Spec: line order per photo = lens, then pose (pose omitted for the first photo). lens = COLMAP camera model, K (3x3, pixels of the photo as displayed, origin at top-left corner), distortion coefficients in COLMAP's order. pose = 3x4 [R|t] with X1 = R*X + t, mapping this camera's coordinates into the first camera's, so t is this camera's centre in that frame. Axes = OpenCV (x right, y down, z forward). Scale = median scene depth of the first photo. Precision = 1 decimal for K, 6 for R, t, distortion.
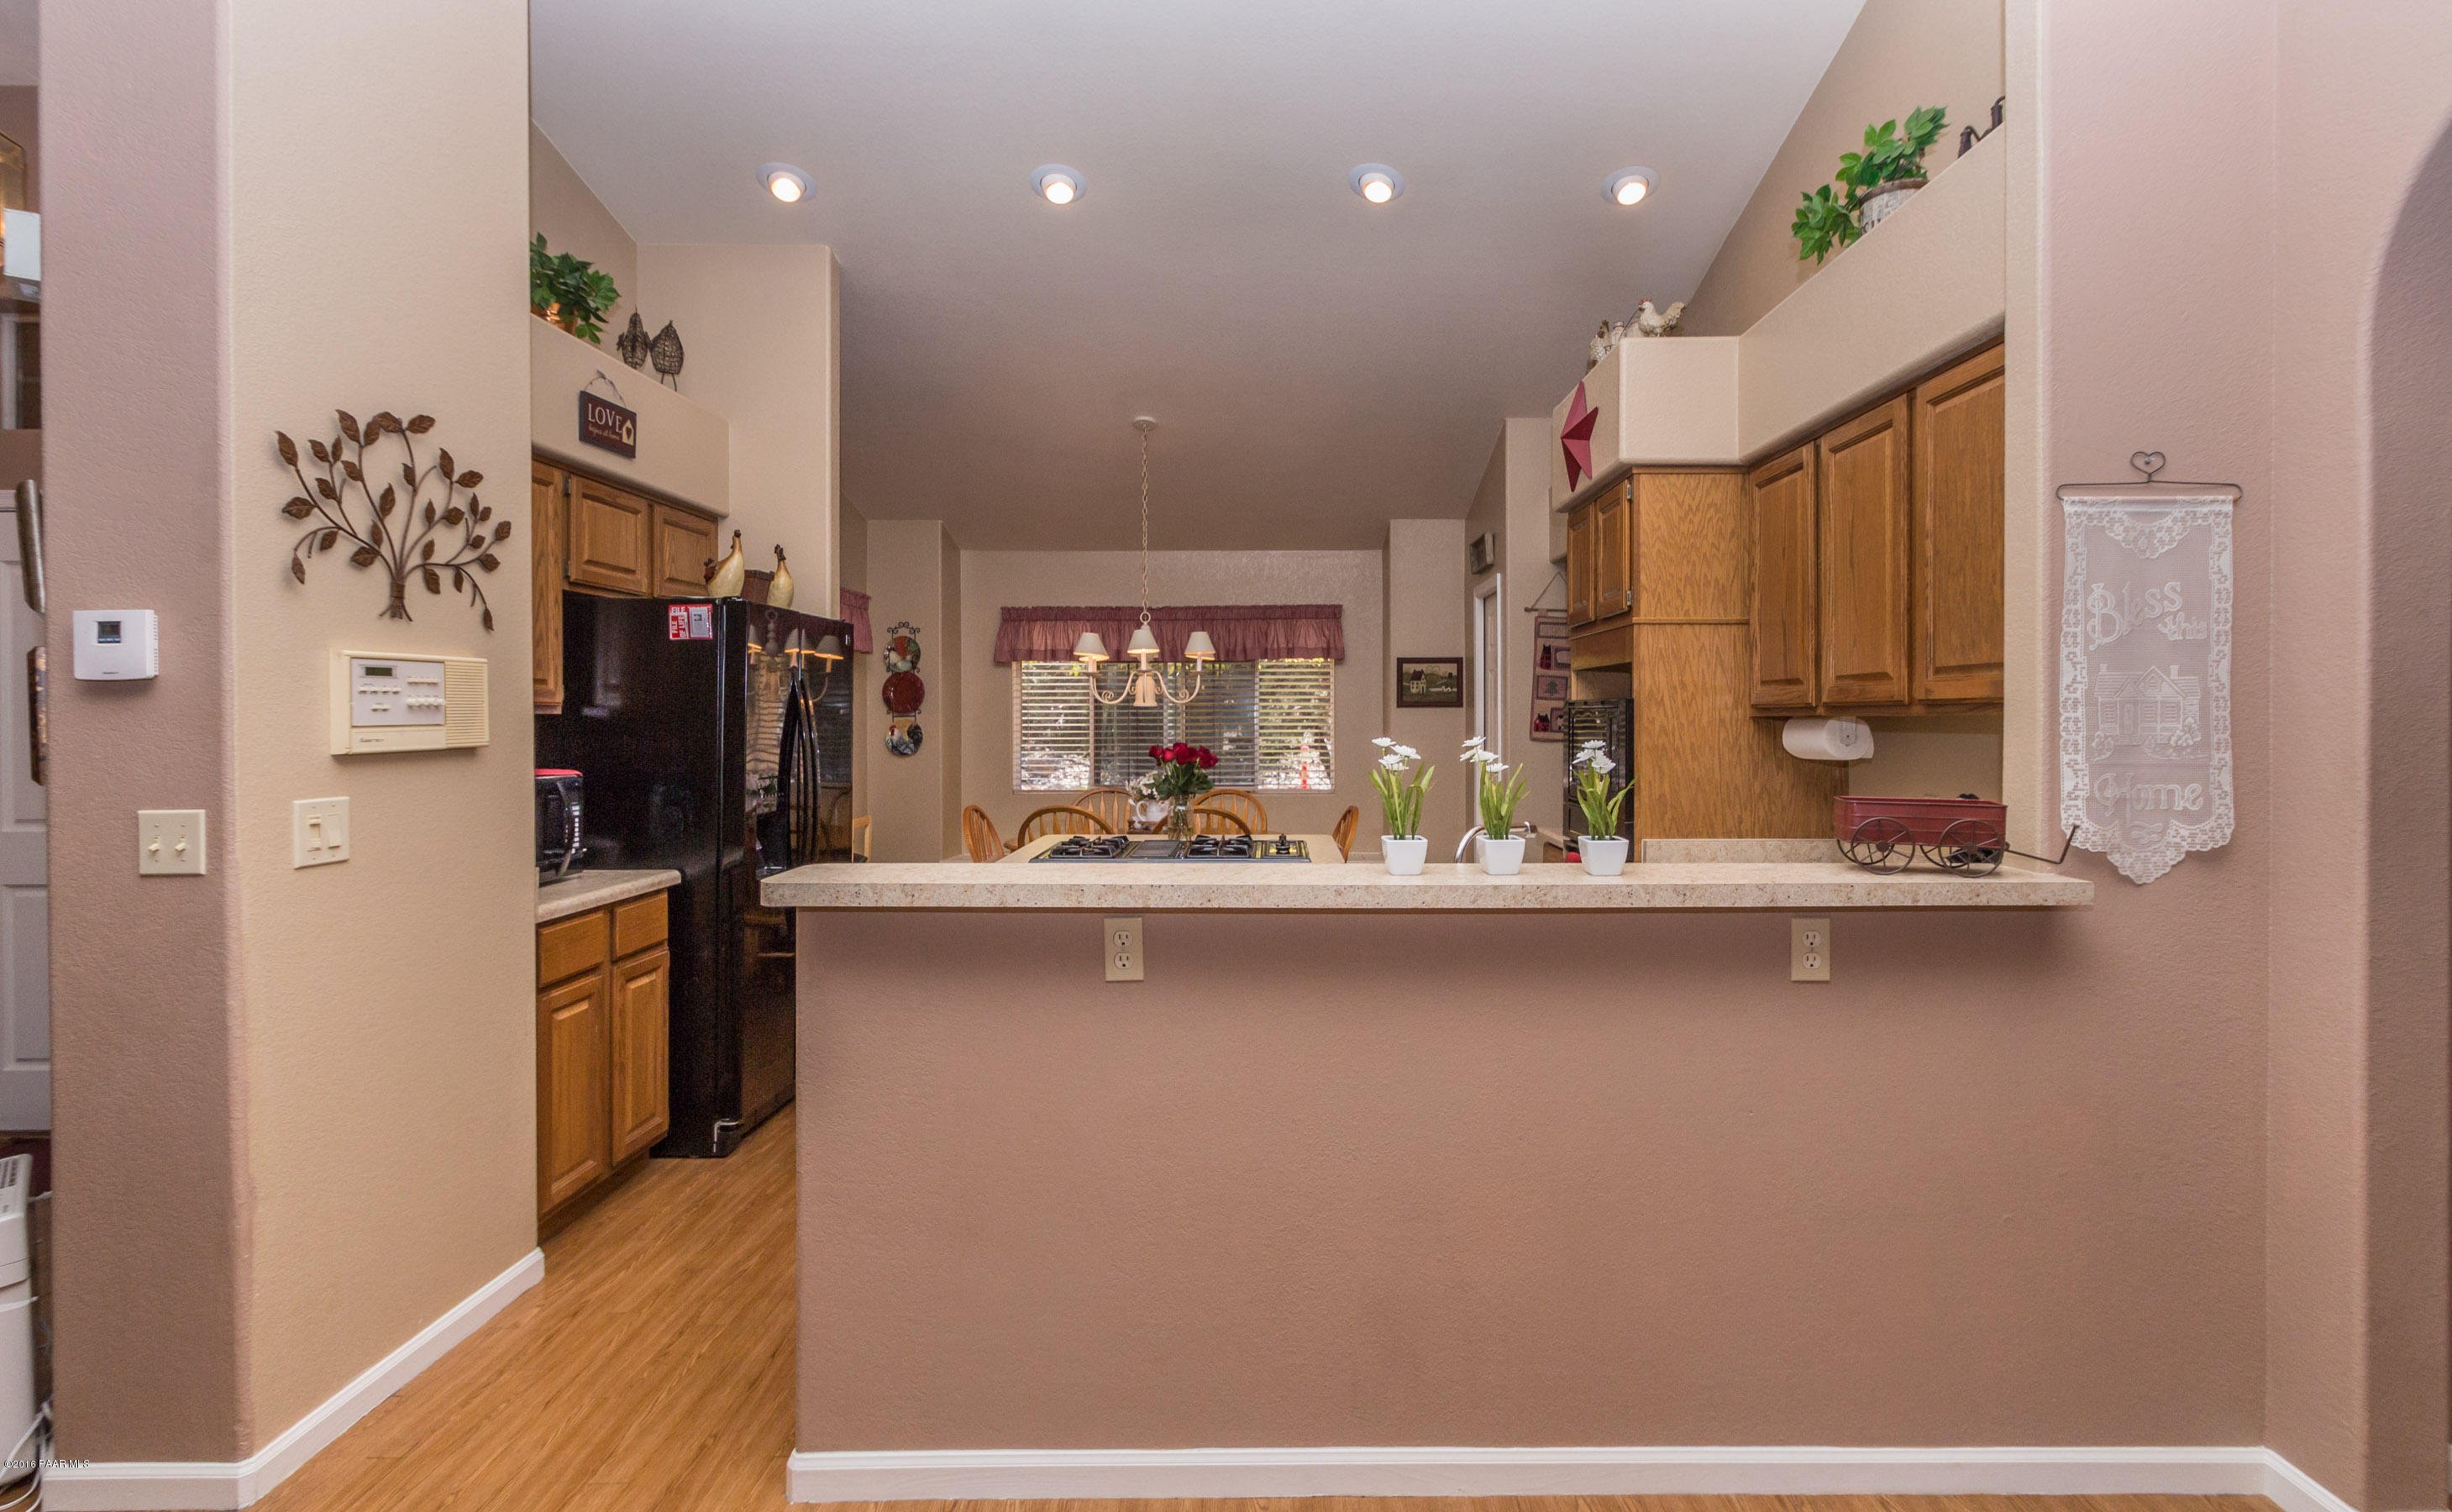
lens RADIAL K [[1738.2, 0, 1228.2], [0, 1738.2, 743.1], [0, 0, 1]] dist [0.009071, 0.001099]
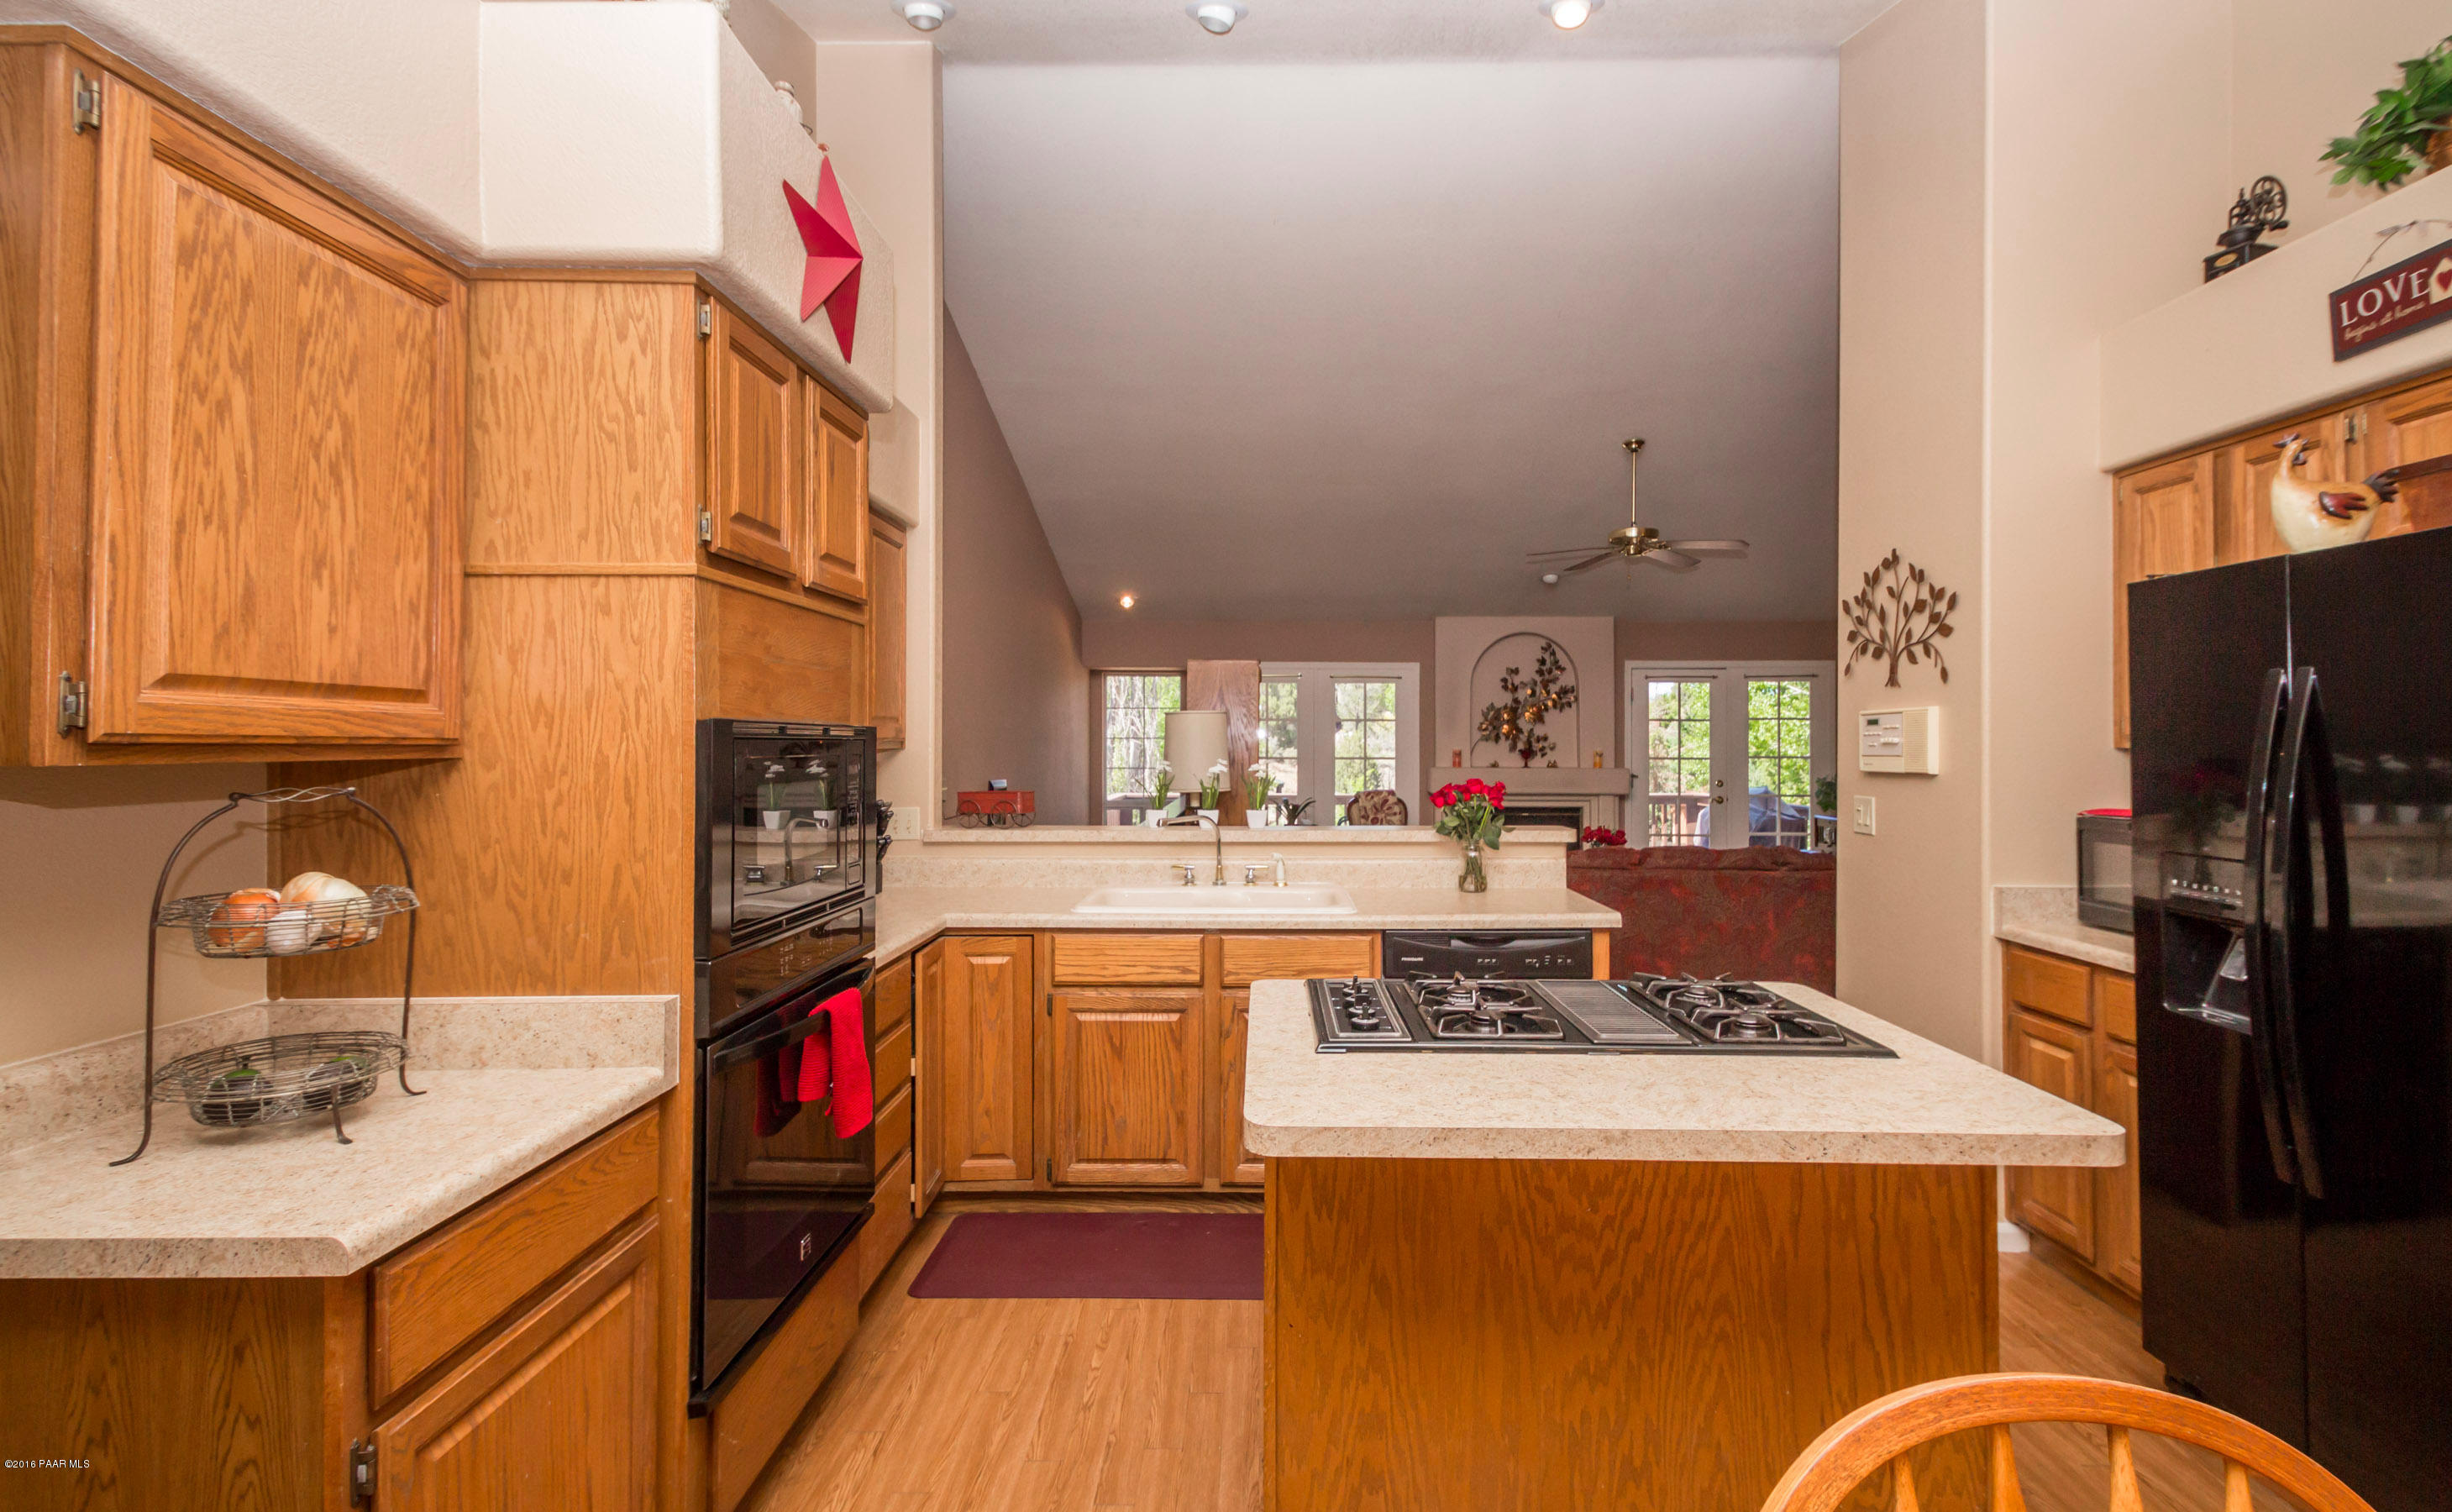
lens RADIAL K [[1738.2, 0, 1226.7], [0, 1738.2, 748.4], [0, 0, 1]] dist [0.009071, 0.001099]
pose [[-0.999922, -0.002347, -0.012303, 0.122137], [-0.002546, 0.999865, 0.016222, -0.038015], [0.012263, 0.016252, -0.999793, 2.380865]]
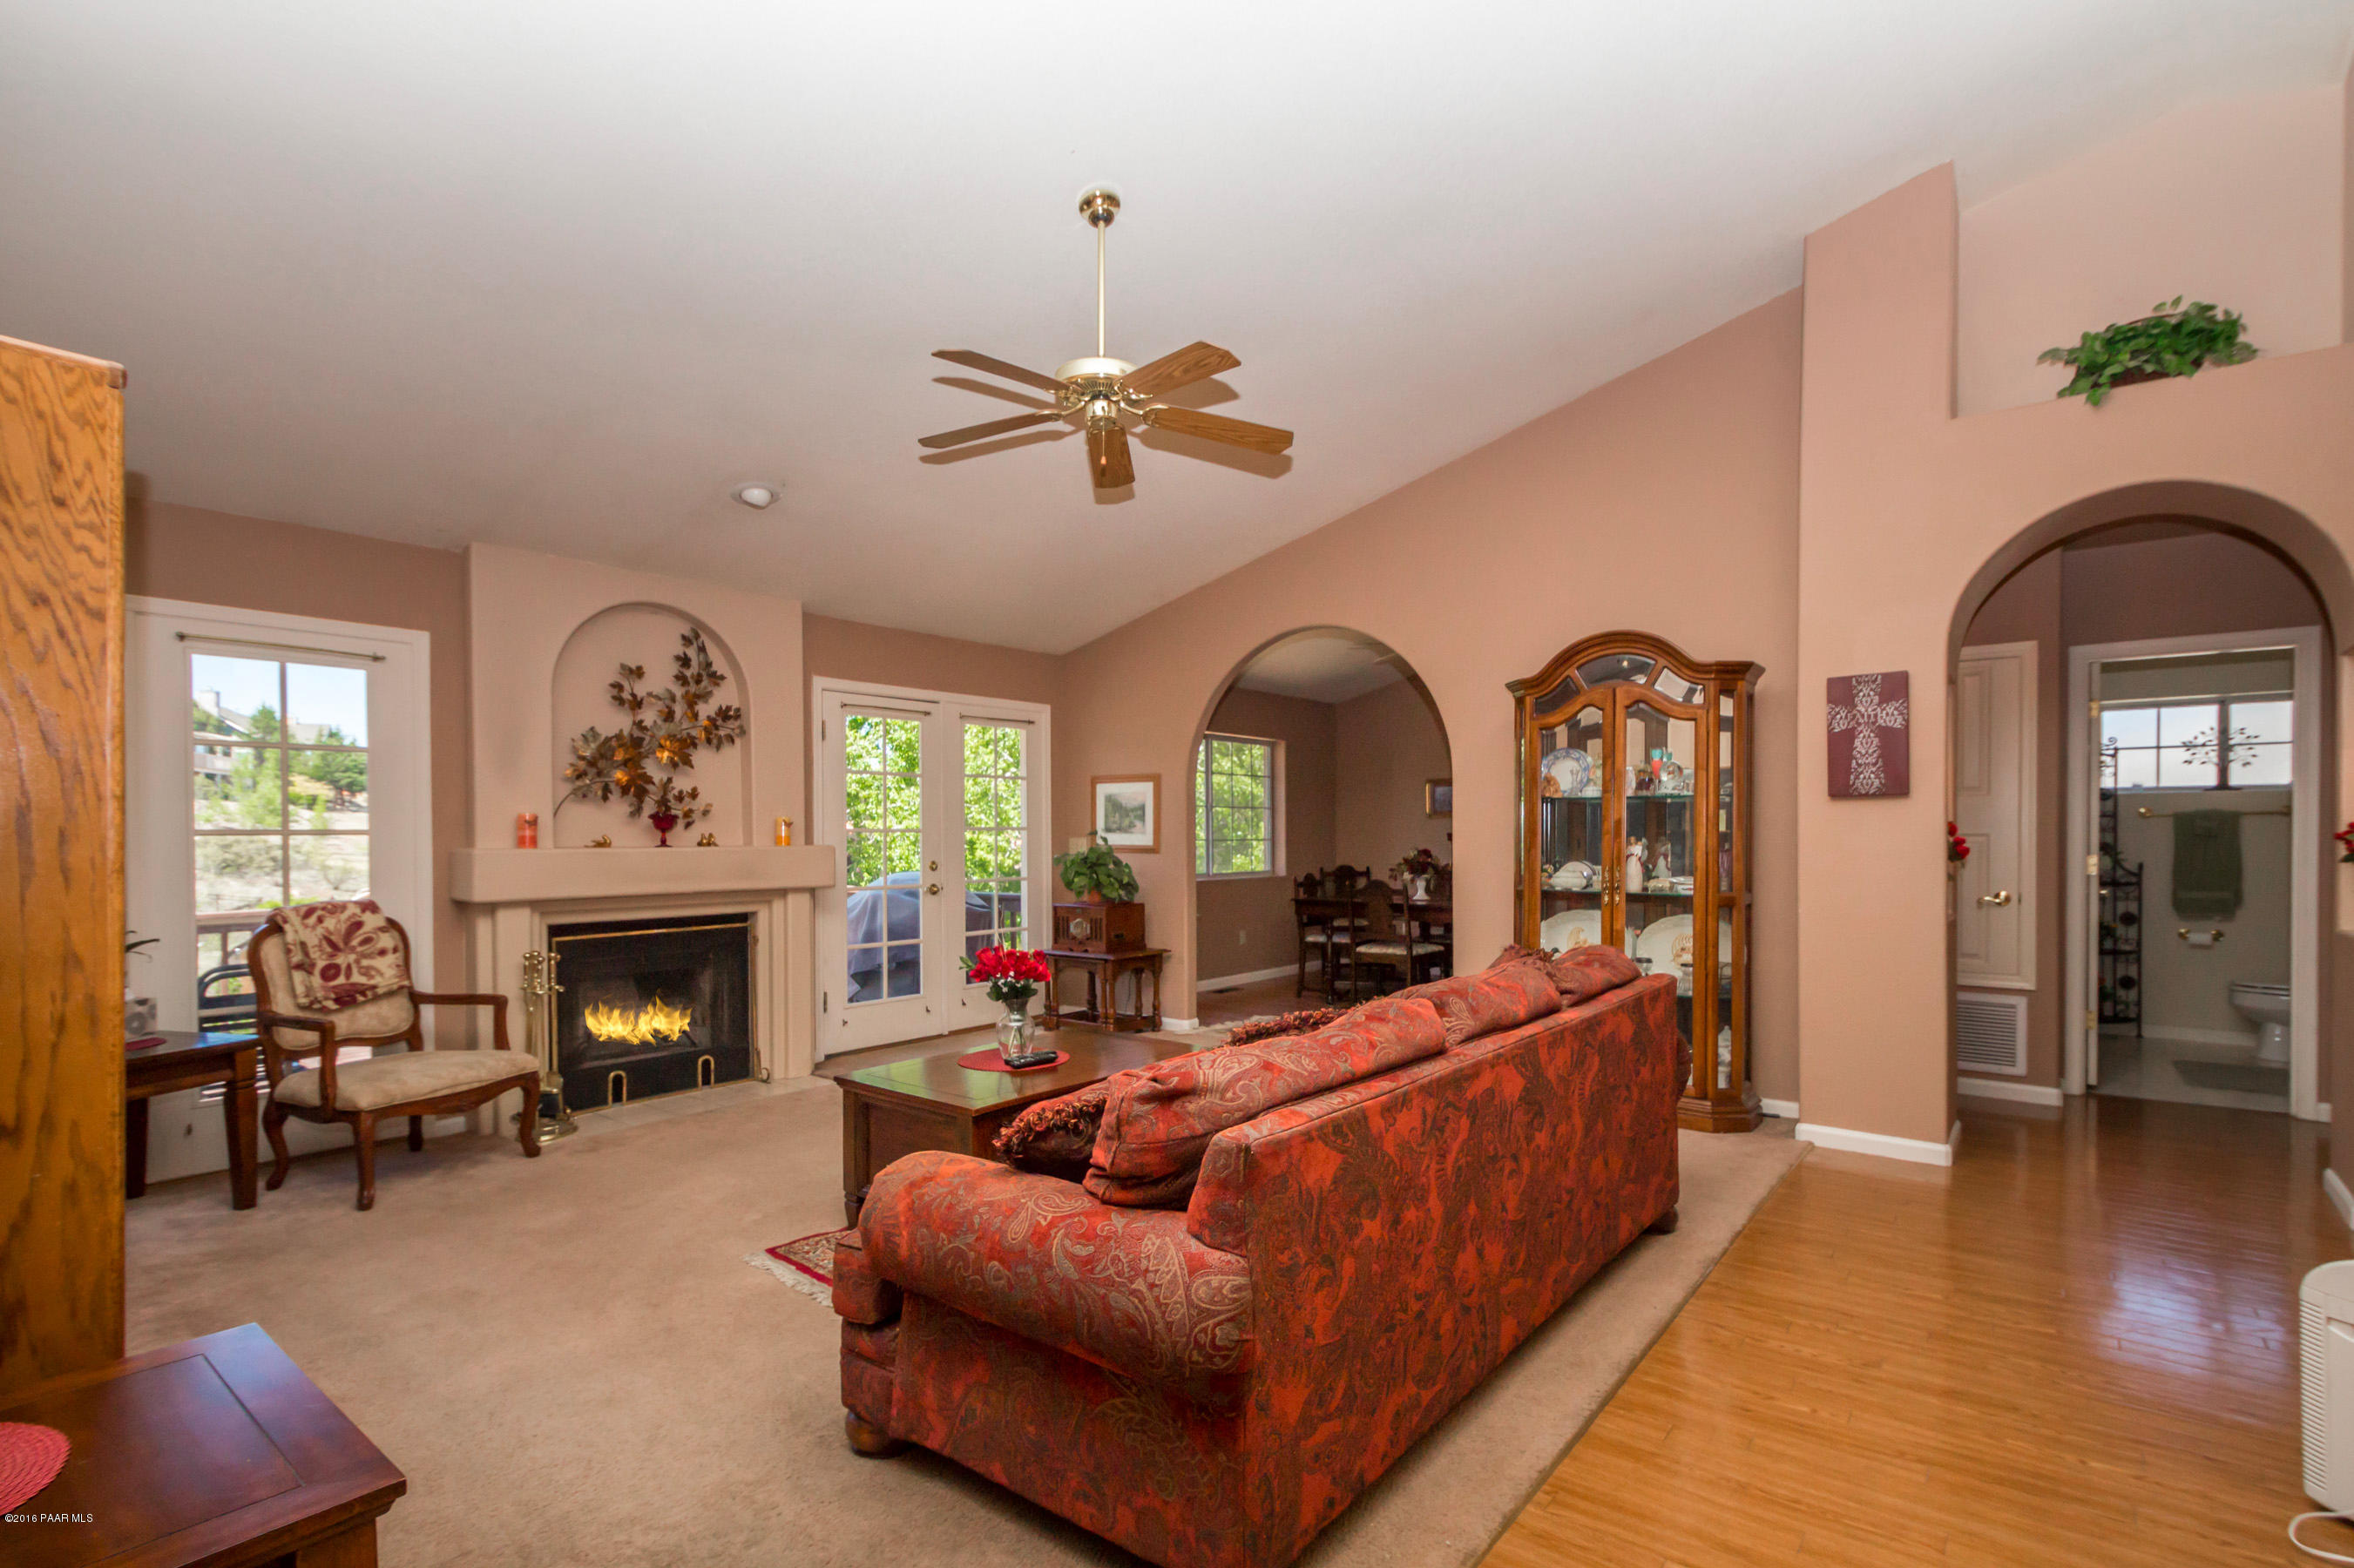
lens RADIAL K [[1106.0, 0, 1220.1], [0, 1106.0, 852.1], [0, 0, 1]] dist [0.001340, -0.000030]
pose [[-0.587895, 0.015273, -0.808793, 0.118274], [-0.009738, 0.999616, 0.025955, -0.011026], [0.808878, 0.023135, -0.587521, 1.386073]]
